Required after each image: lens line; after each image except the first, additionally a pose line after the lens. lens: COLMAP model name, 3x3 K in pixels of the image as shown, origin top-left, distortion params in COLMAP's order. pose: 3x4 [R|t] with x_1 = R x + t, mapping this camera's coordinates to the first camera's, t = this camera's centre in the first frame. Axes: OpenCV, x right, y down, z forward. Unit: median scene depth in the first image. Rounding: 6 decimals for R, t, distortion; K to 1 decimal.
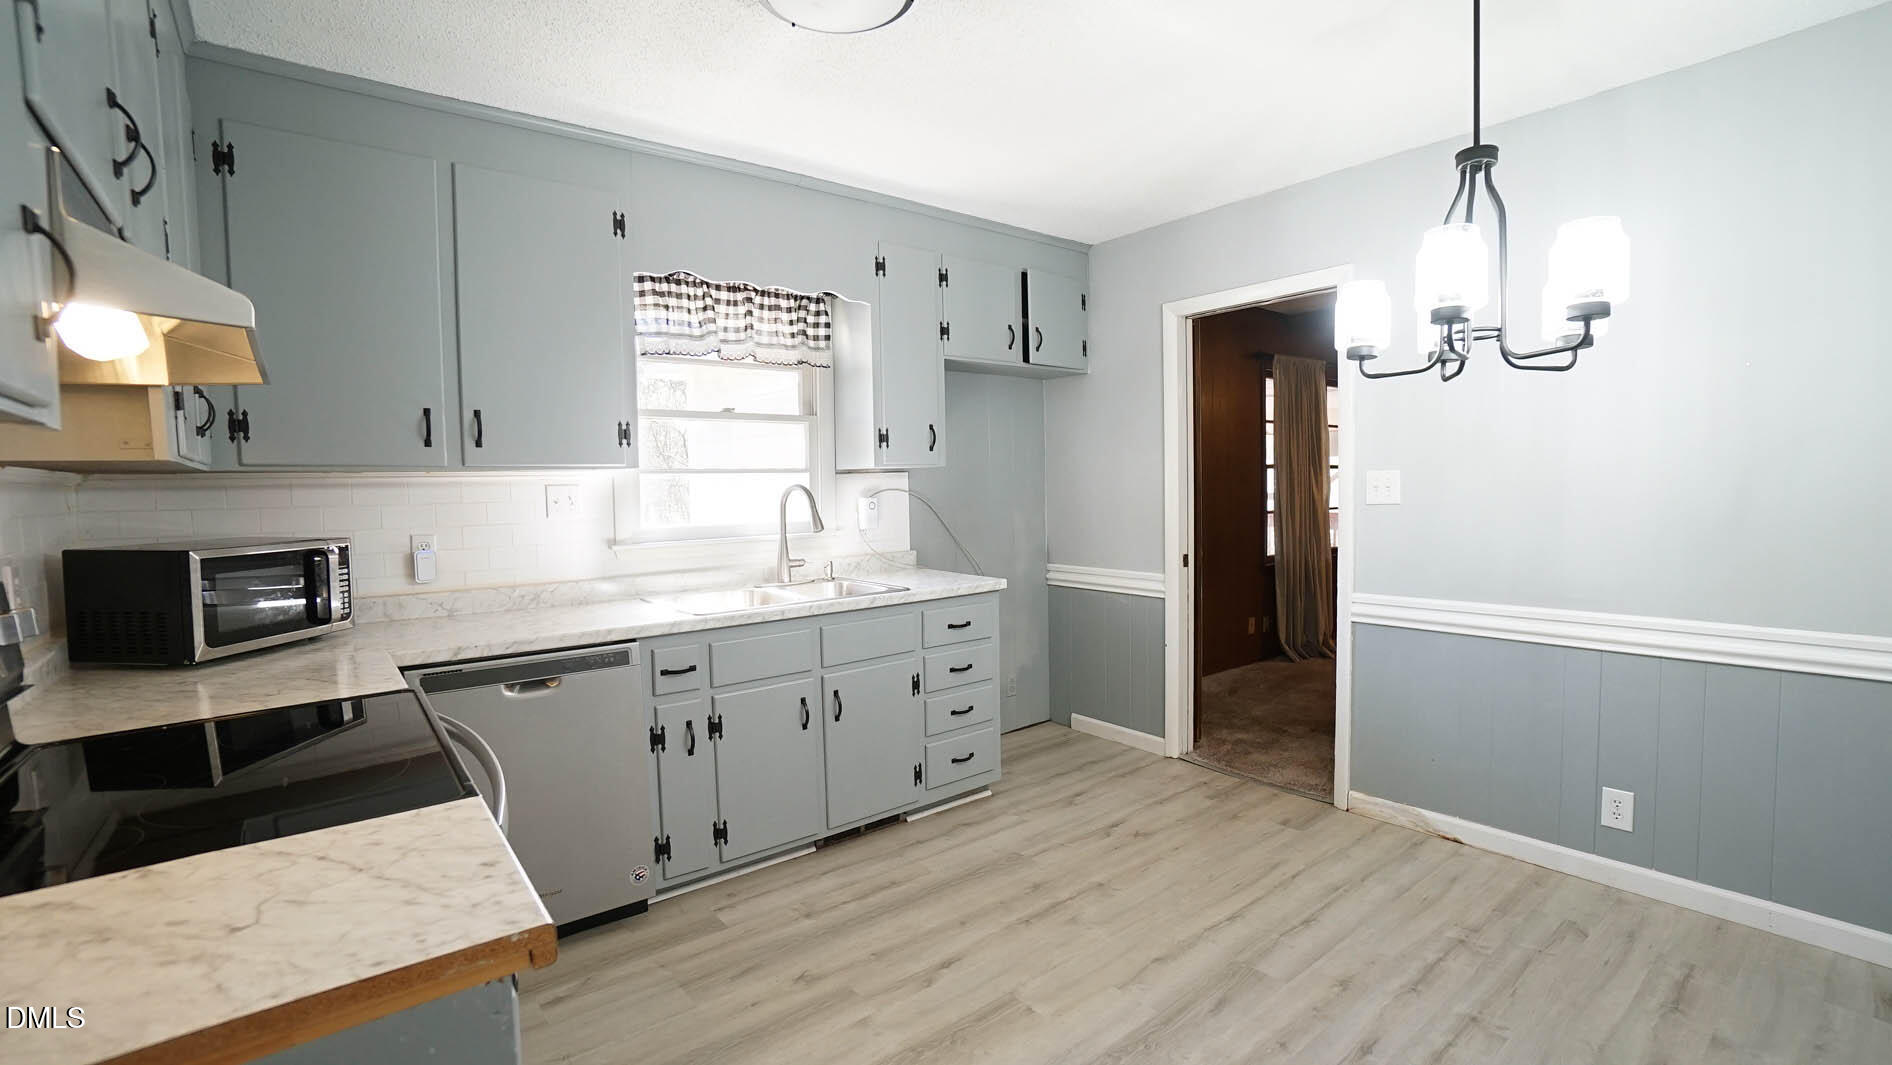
lens RADIAL K [[832.5, 0, 944.6], [0, 832.5, 536.0], [0, 0, 1]] dist [-0.069881, 0.026209]
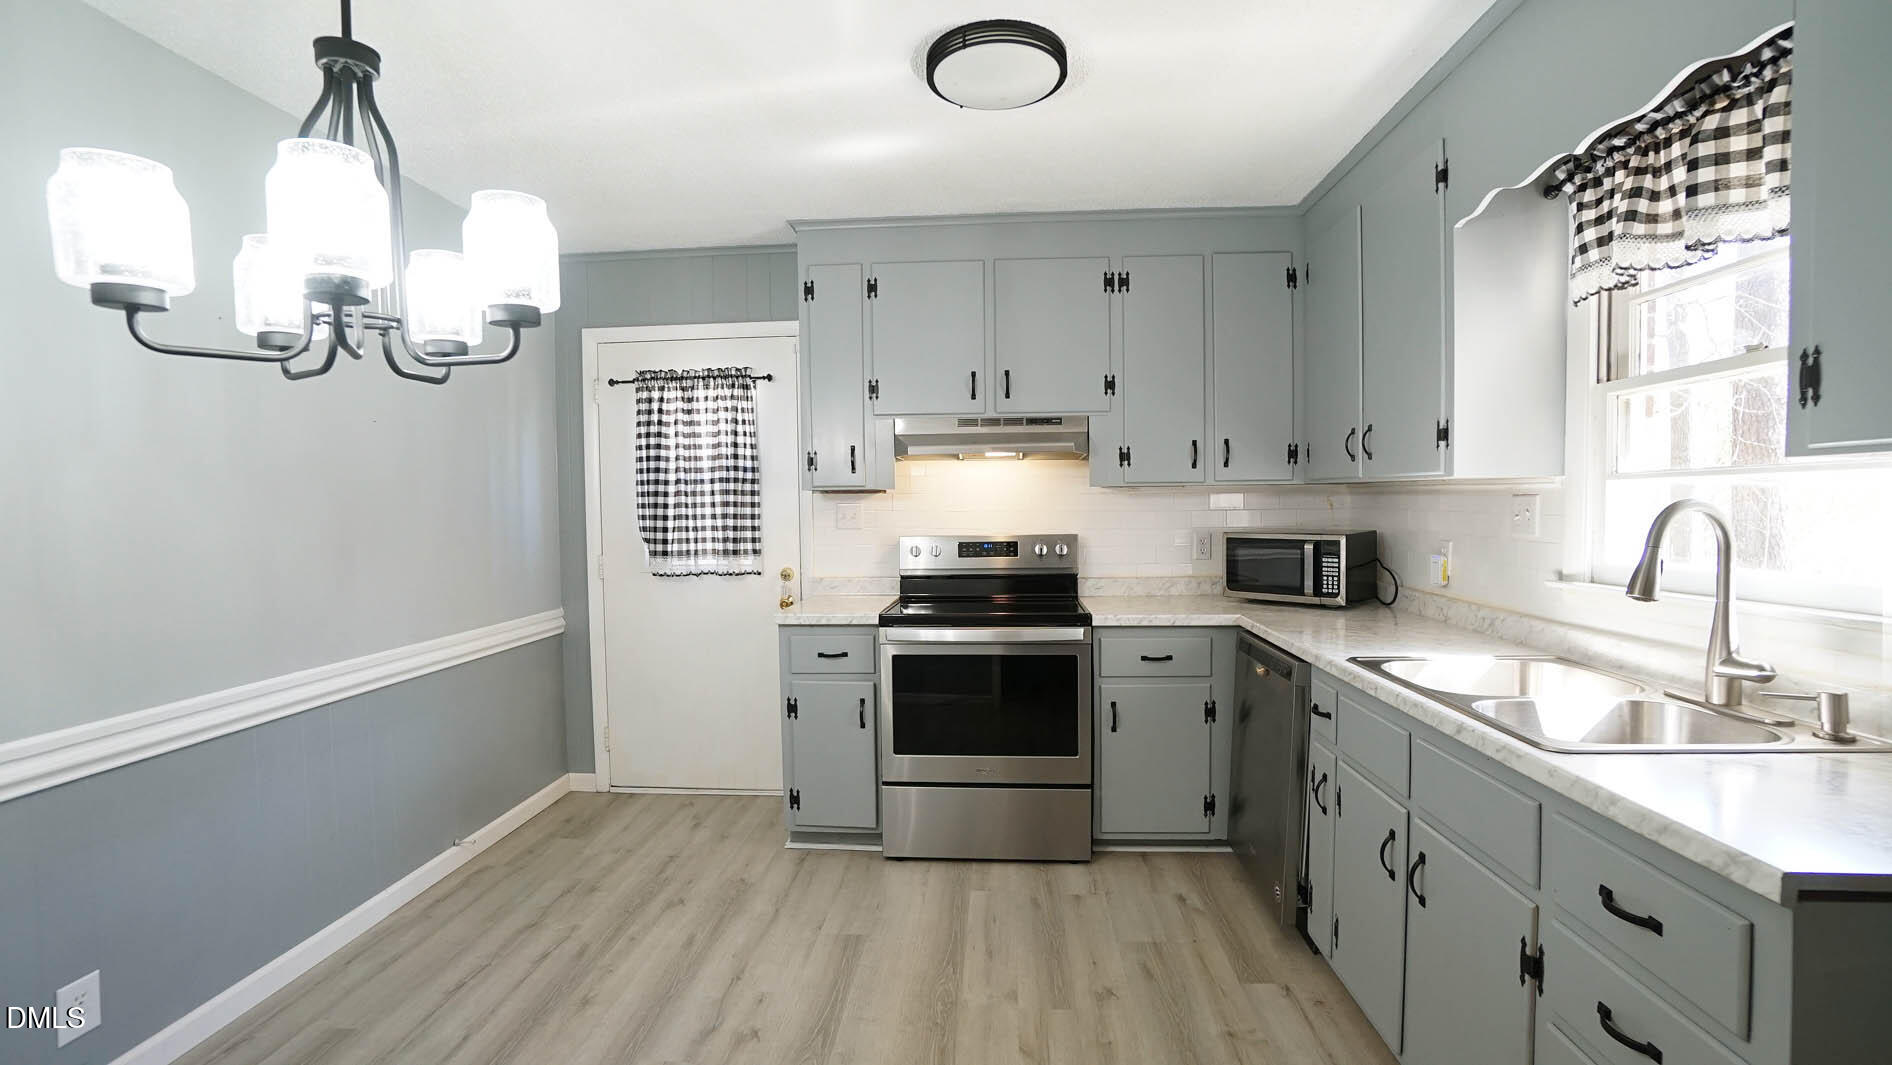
lens RADIAL K [[832.5, 0, 944.6], [0, 832.5, 536.0], [0, 0, 1]] dist [-0.069881, 0.026209]
pose [[-0.674257, 0.059091, -0.736129, 0.541293], [-0.019362, 0.995036, 0.097609, -0.093547], [0.738243, 0.080067, -0.669766, 1.193720]]
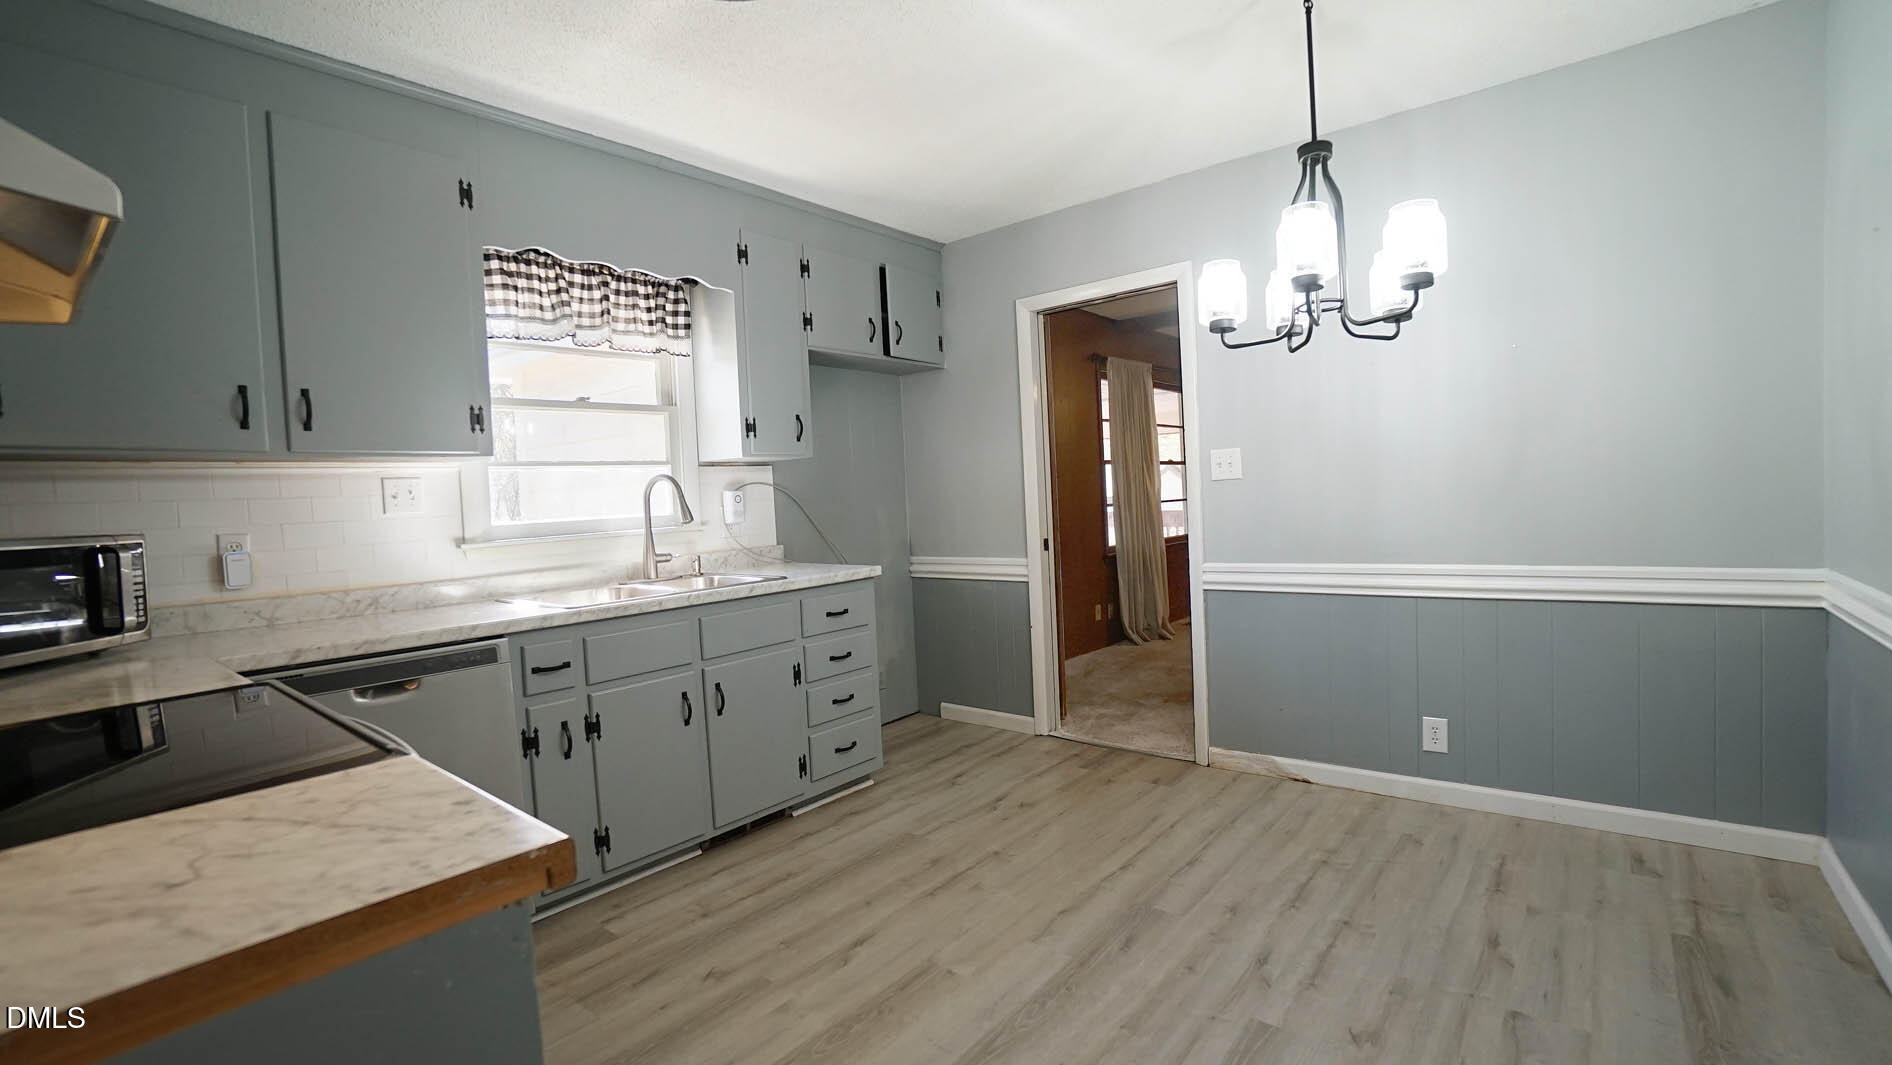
lens RADIAL K [[832.5, 0, 944.6], [0, 832.5, 536.0], [0, 0, 1]] dist [-0.069881, 0.026209]
pose [[0.977919, -0.035612, 0.205926, -0.068750], [0.040521, 0.998985, -0.019668, 0.047510], [-0.205017, 0.027578, 0.978370, -0.000654]]
